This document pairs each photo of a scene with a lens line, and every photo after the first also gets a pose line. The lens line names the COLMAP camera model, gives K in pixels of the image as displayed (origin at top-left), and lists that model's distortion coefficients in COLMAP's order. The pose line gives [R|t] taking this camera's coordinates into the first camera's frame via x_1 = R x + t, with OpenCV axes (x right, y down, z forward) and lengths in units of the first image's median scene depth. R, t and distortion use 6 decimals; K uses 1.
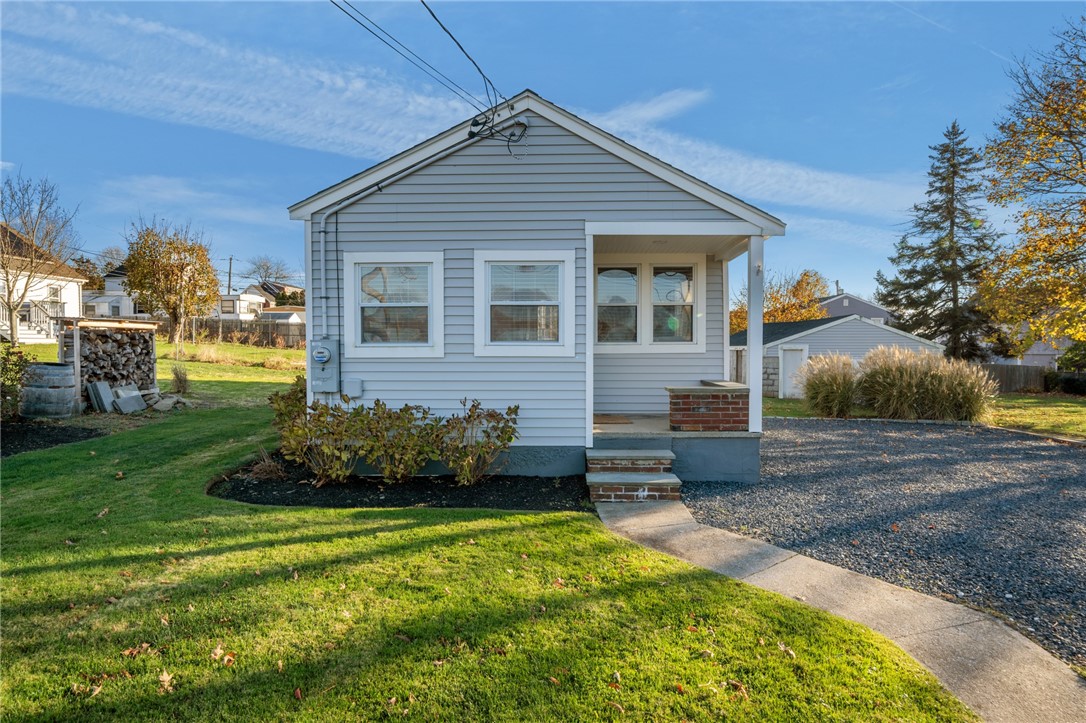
lens RADIAL K [[681.8, 0, 543.0], [0, 681.8, 357.1], [0, 0, 1]] dist [0.007467, 0.001635]
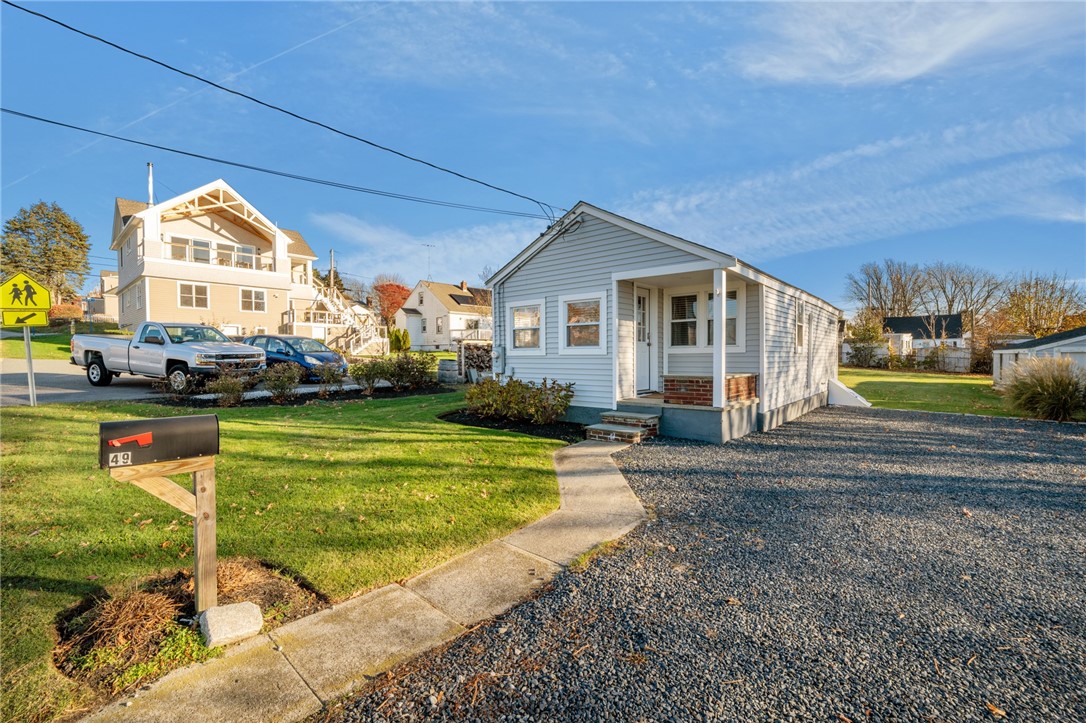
lens RADIAL K [[466.2, 0, 543.0], [0, 466.2, 361.5], [0, 0, 1]] dist [-0.000671, 0.000013]
pose [[0.778657, 0.004089, -0.627436, 0.638301], [-0.004253, 0.999990, 0.001238, 0.015036], [0.627435, 0.001704, 0.778667, 0.016520]]
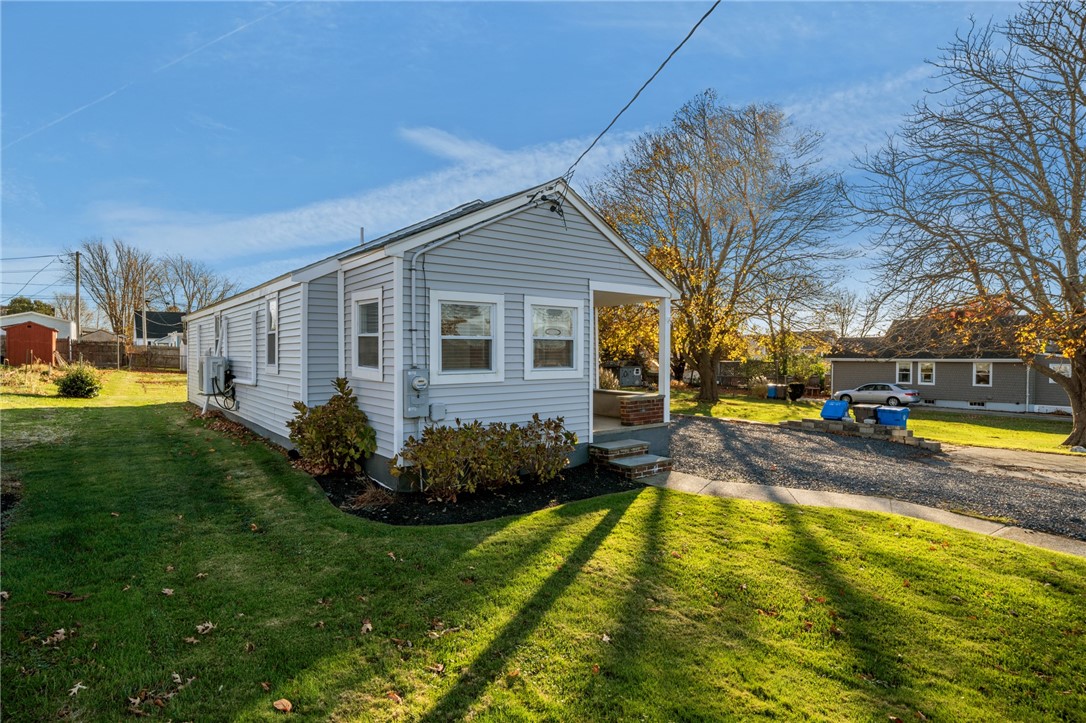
lens RADIAL K [[559.6, 0, 543.0], [0, 559.6, 361.5], [0, 0, 1]] dist [0.001517, 0.000172]
pose [[0.774064, -0.009957, 0.633029, -0.728320], [0.008719, 0.999949, 0.005067, -0.040169], [-0.633047, 0.001597, 0.774112, 0.179966]]
